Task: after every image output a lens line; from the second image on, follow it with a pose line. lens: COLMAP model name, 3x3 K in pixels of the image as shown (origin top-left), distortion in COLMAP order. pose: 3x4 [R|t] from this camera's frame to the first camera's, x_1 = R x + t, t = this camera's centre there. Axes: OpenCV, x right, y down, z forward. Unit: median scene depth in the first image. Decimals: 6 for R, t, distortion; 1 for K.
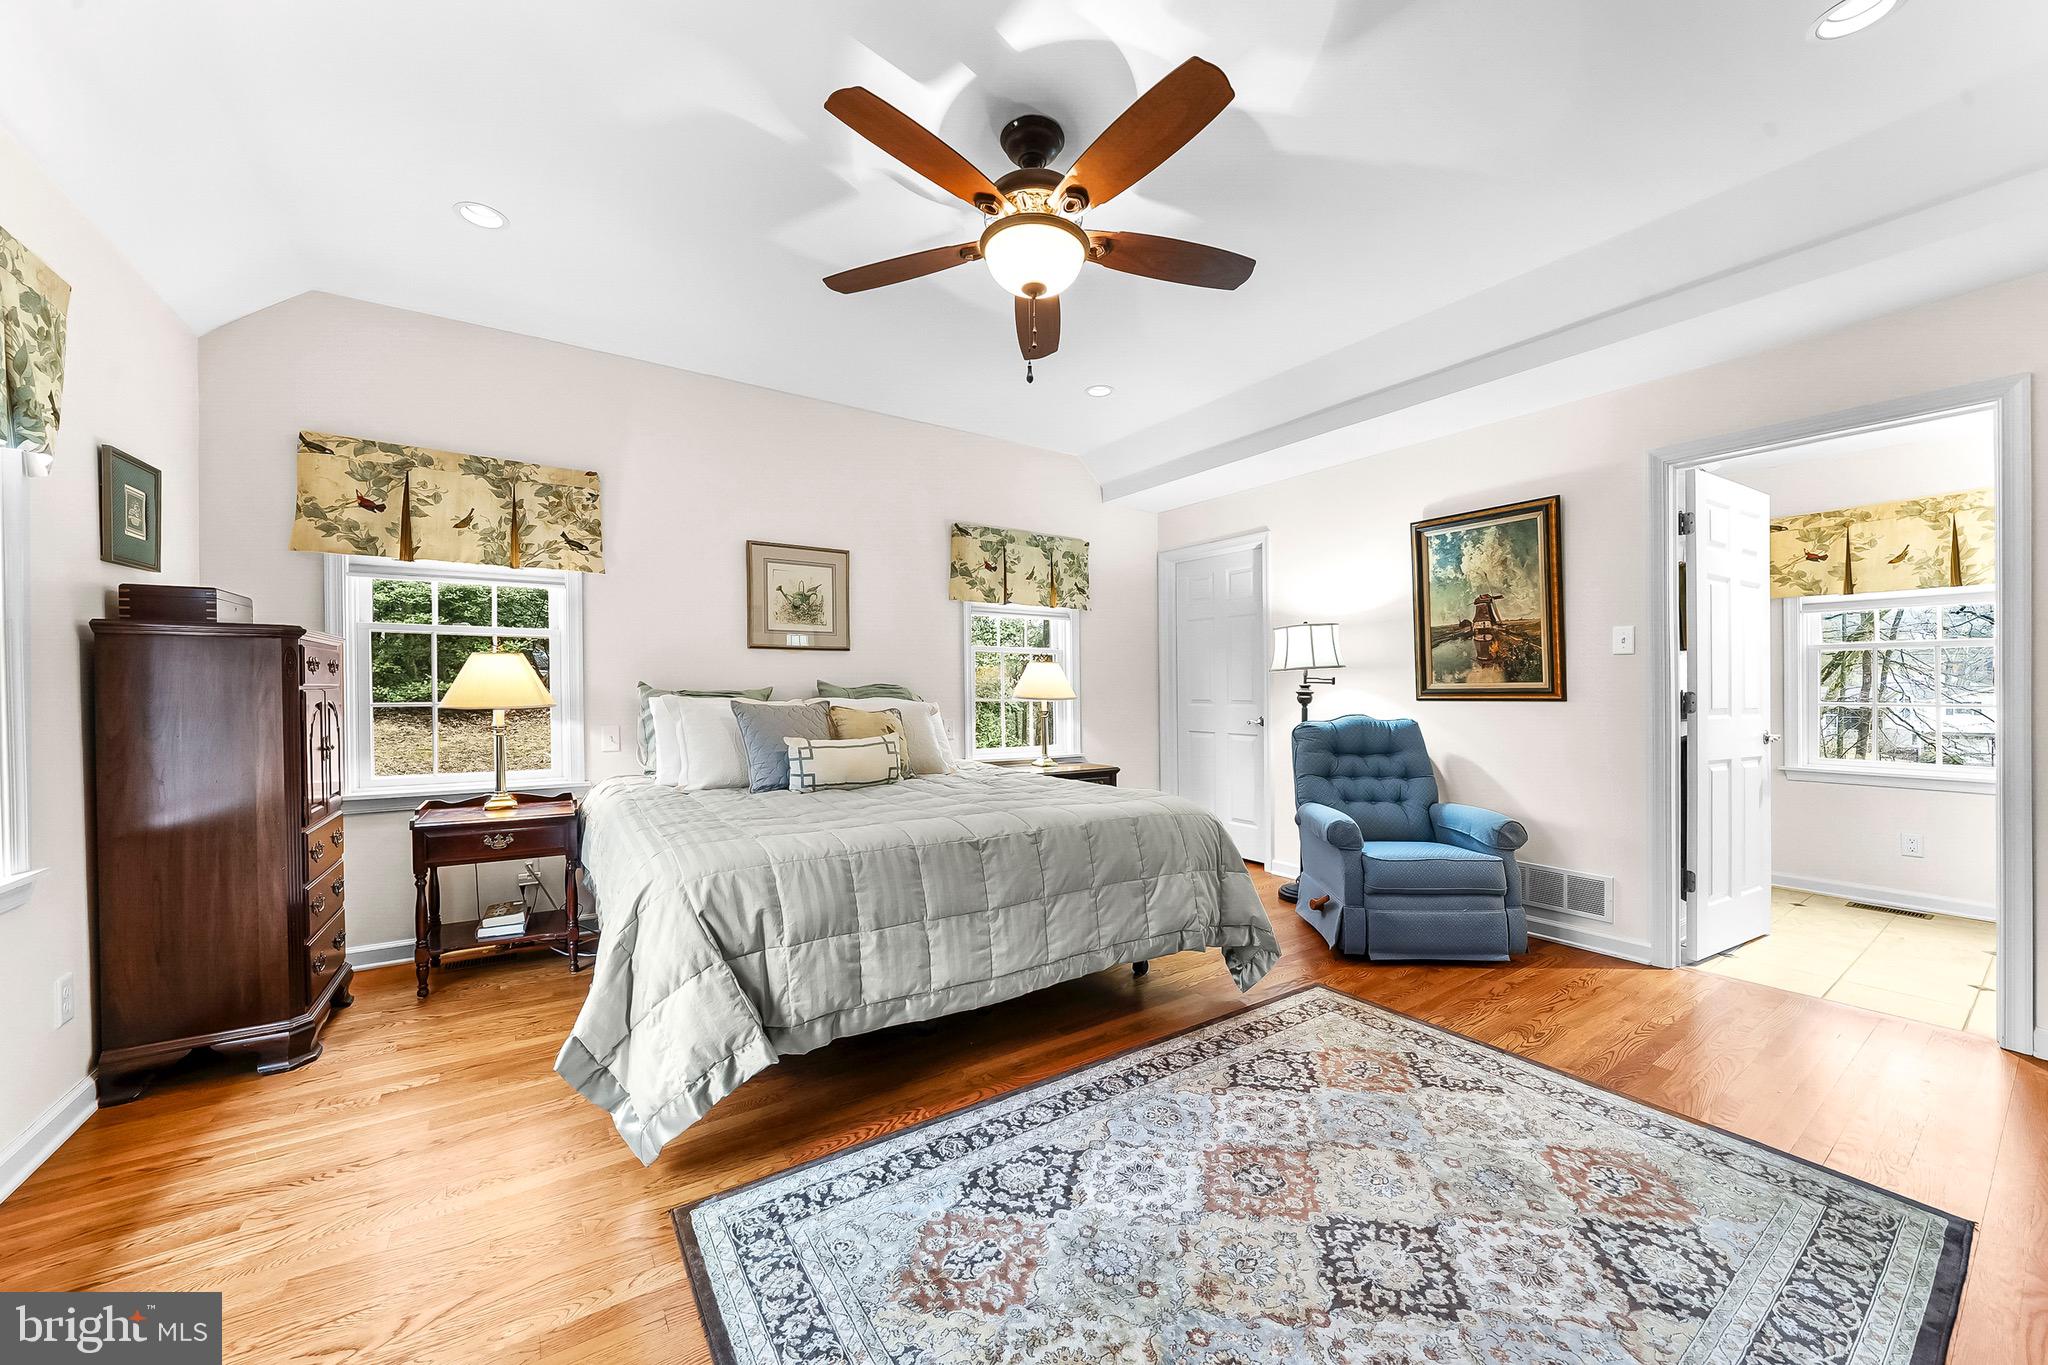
lens RADIAL K [[737.5, 0, 967.3], [0, 737.5, 694.0], [0, 0, 1]] dist [-0.026221, 0.004718]
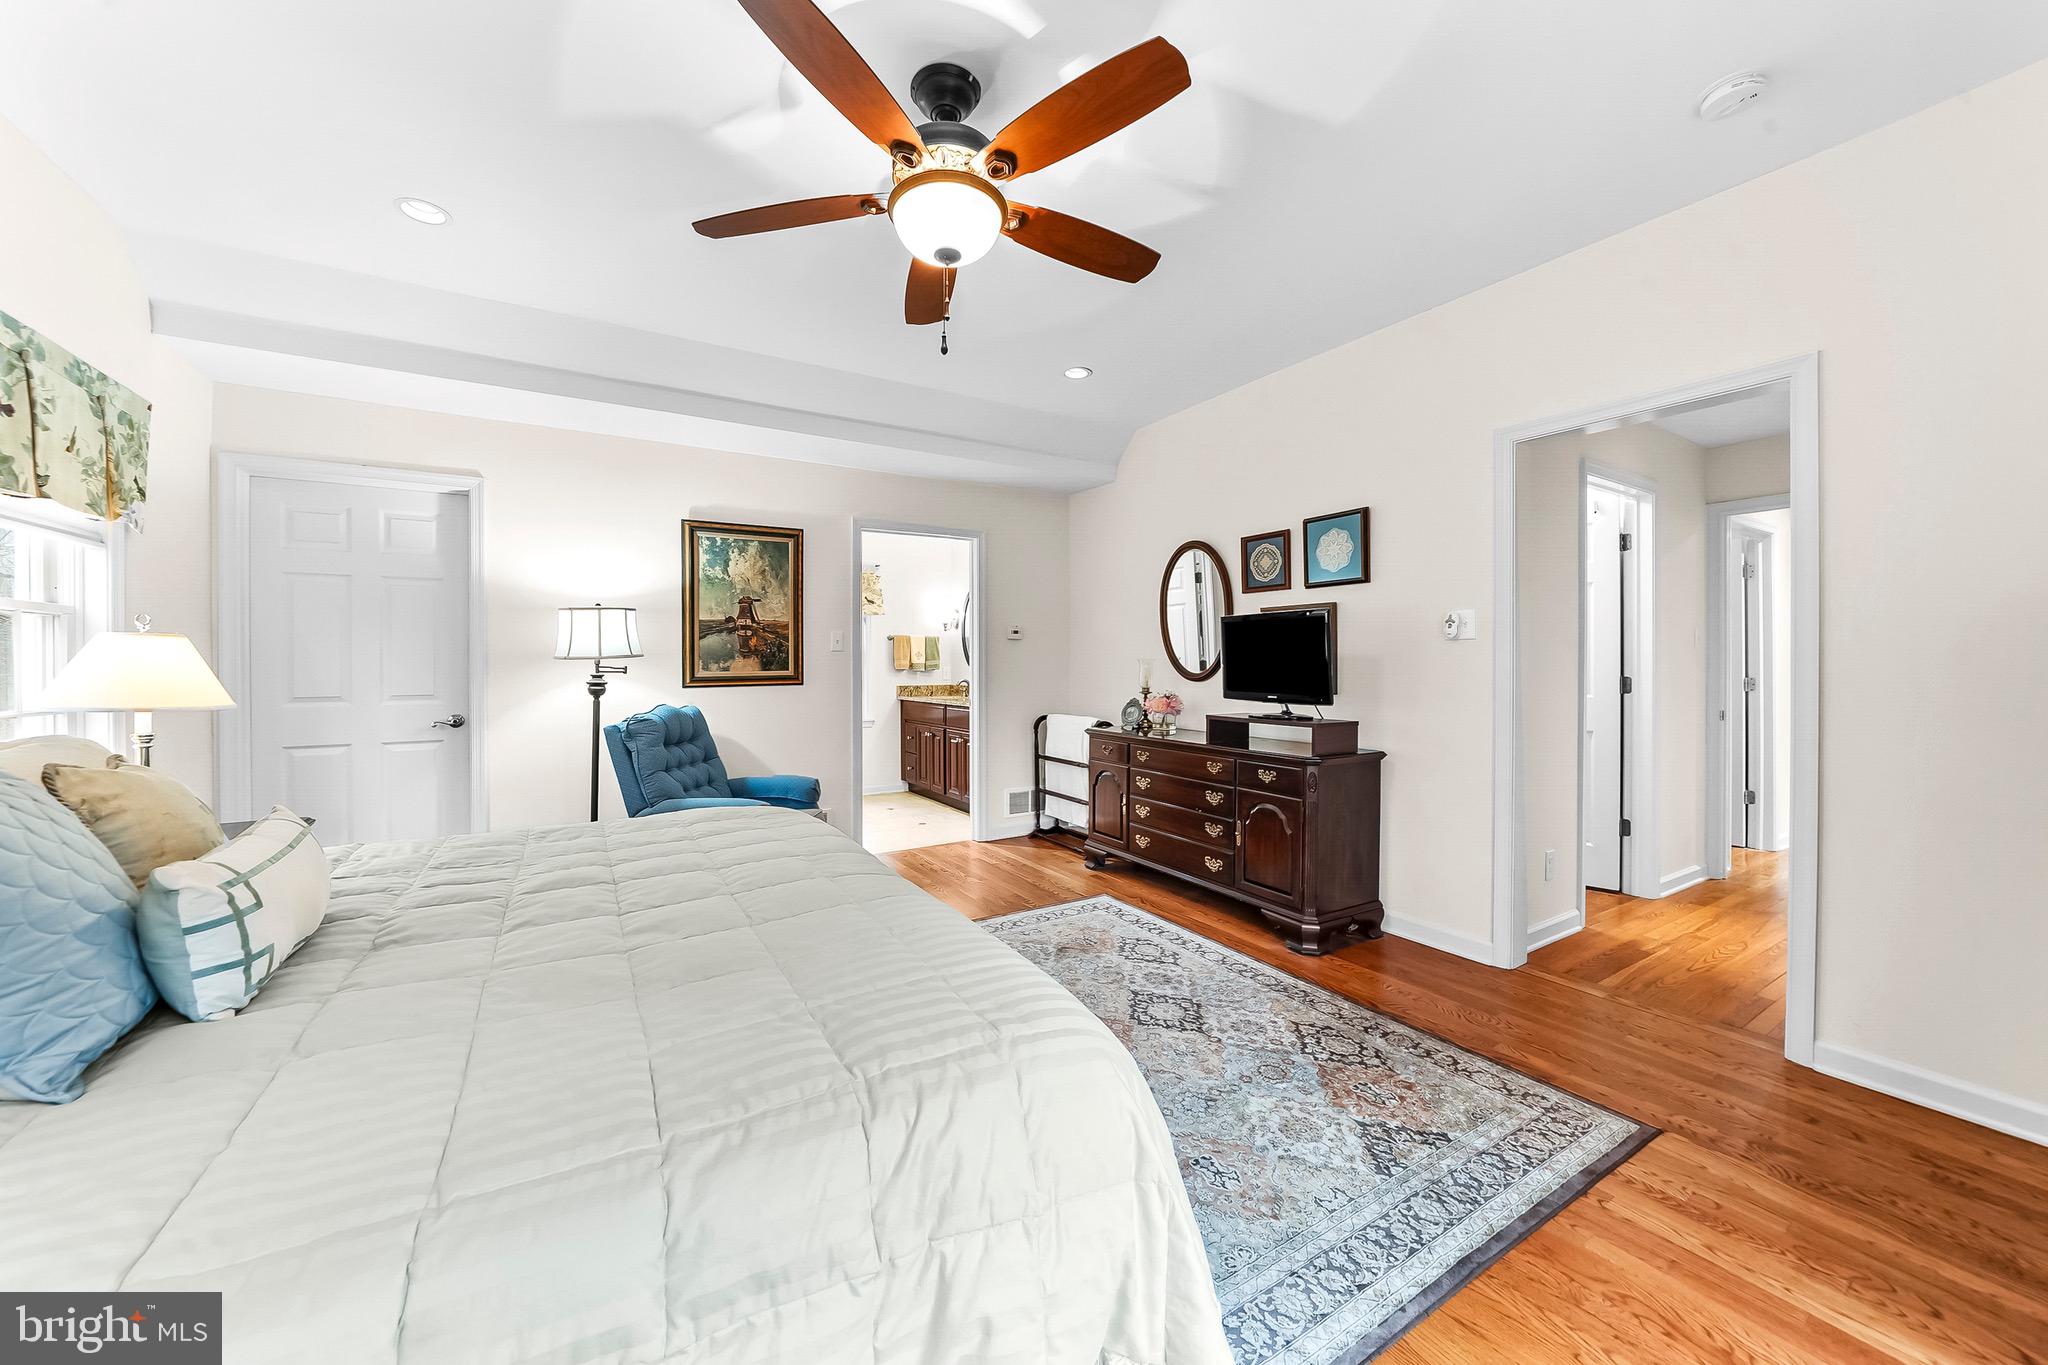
lens RADIAL K [[747.7, 0, 1033.1], [0, 747.7, 666.7], [0, 0, 1]] dist [0.001473, 0.000107]
pose [[0.005305, -0.007094, 0.999961, -0.510914], [0.007877, 0.999944, 0.007052, -0.028024], [-0.999955, 0.007839, 0.005361, 0.537349]]
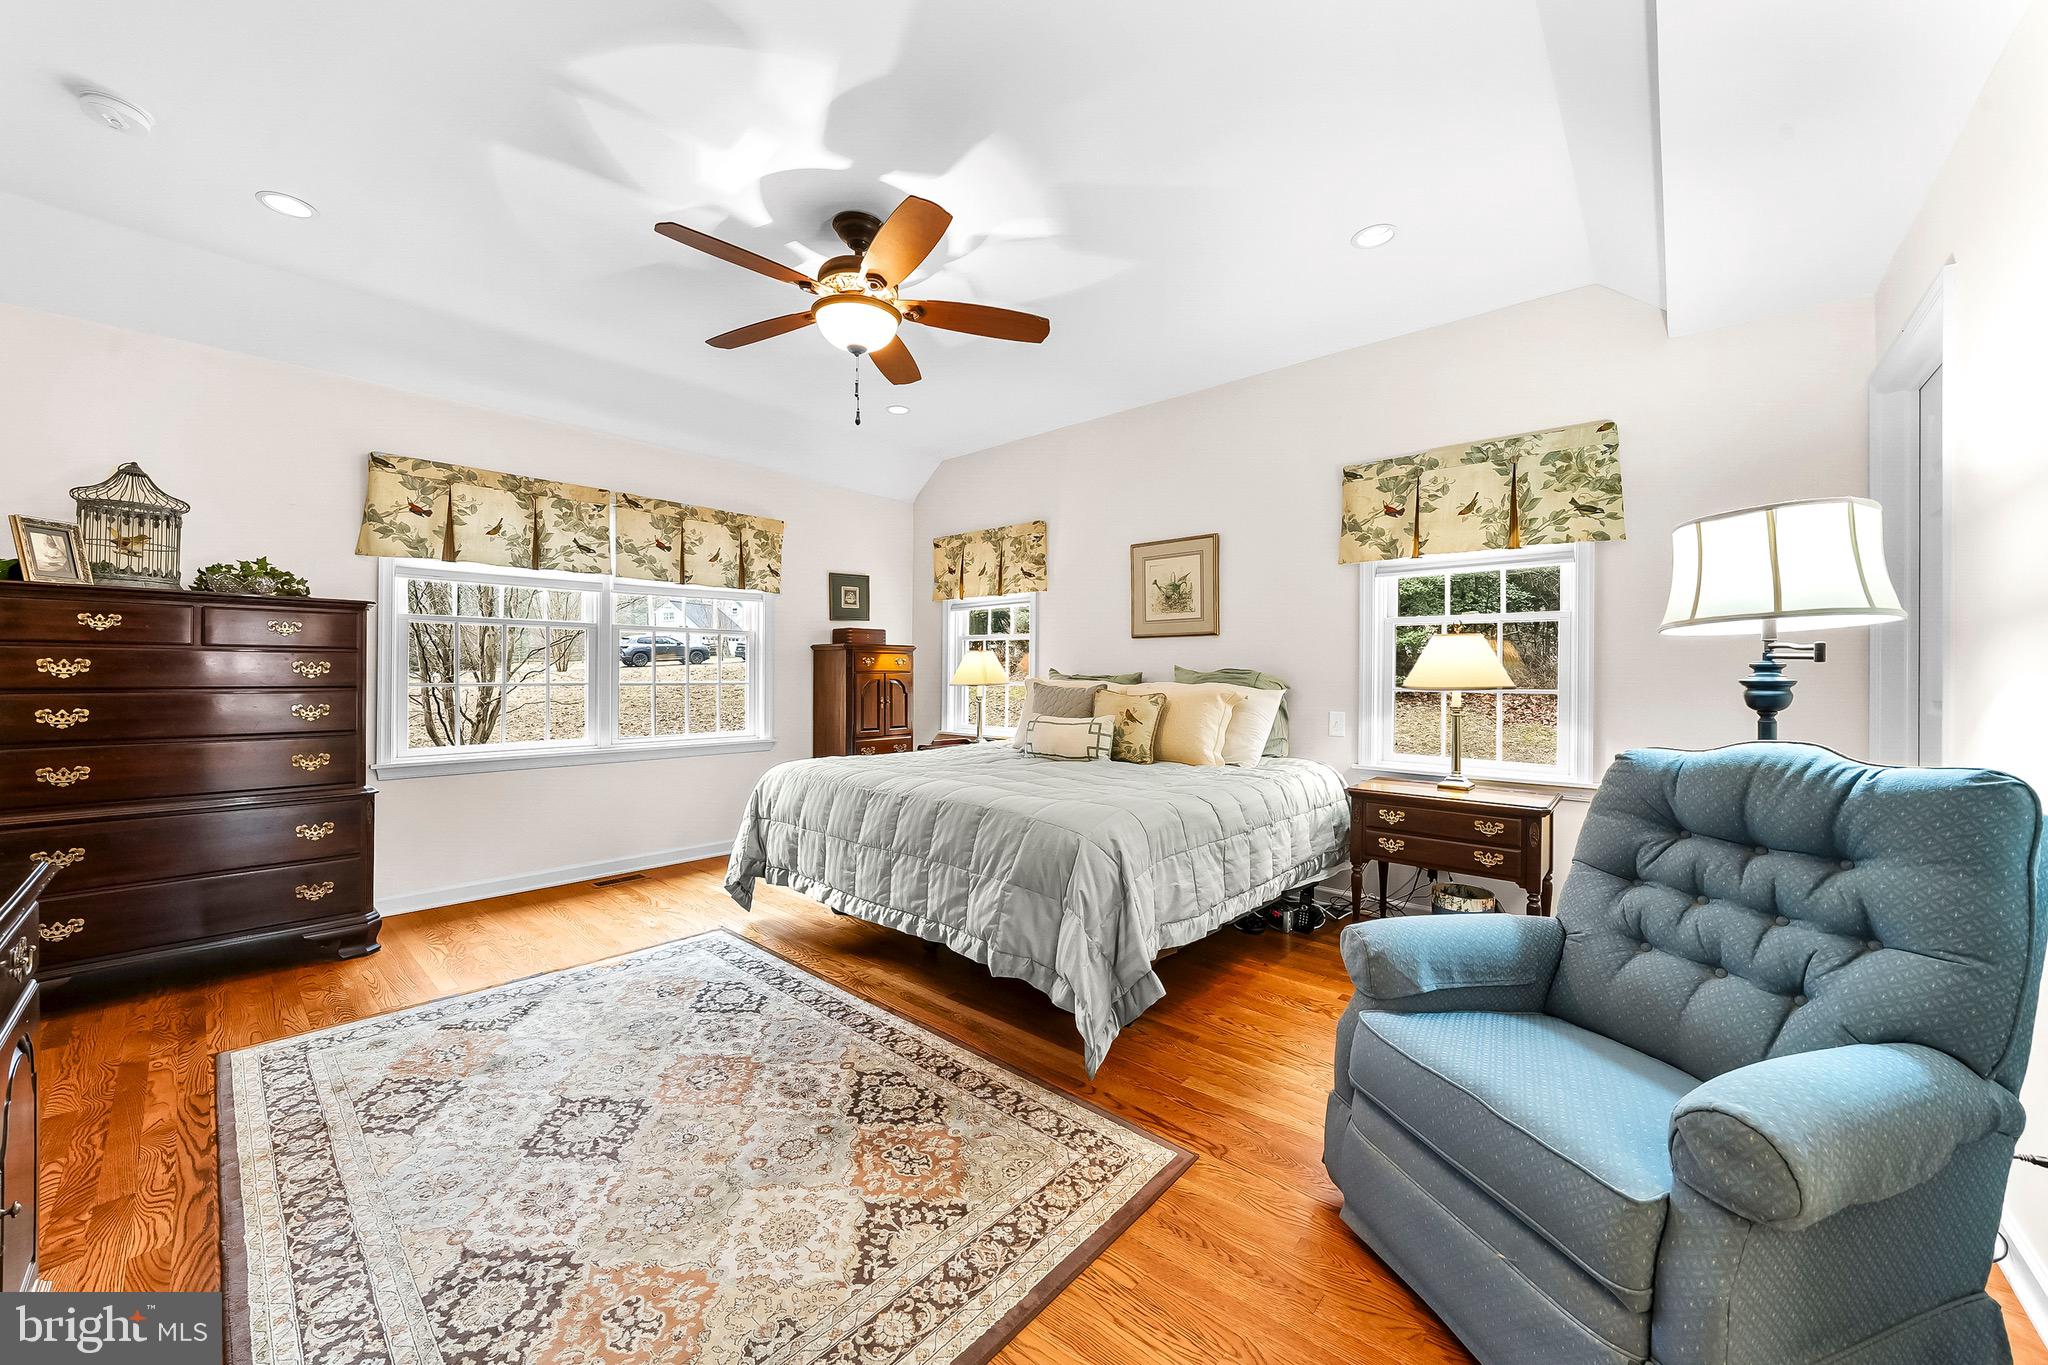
lens RADIAL K [[747.7, 0, 1033.1], [0, 747.7, 666.7], [0, 0, 1]] dist [0.001473, 0.000107]
pose [[0.282839, -0.007270, -0.959140, 0.853261], [-0.006182, 0.999937, -0.009403, -0.005763], [0.959147, 0.008589, 0.282776, 0.563757]]
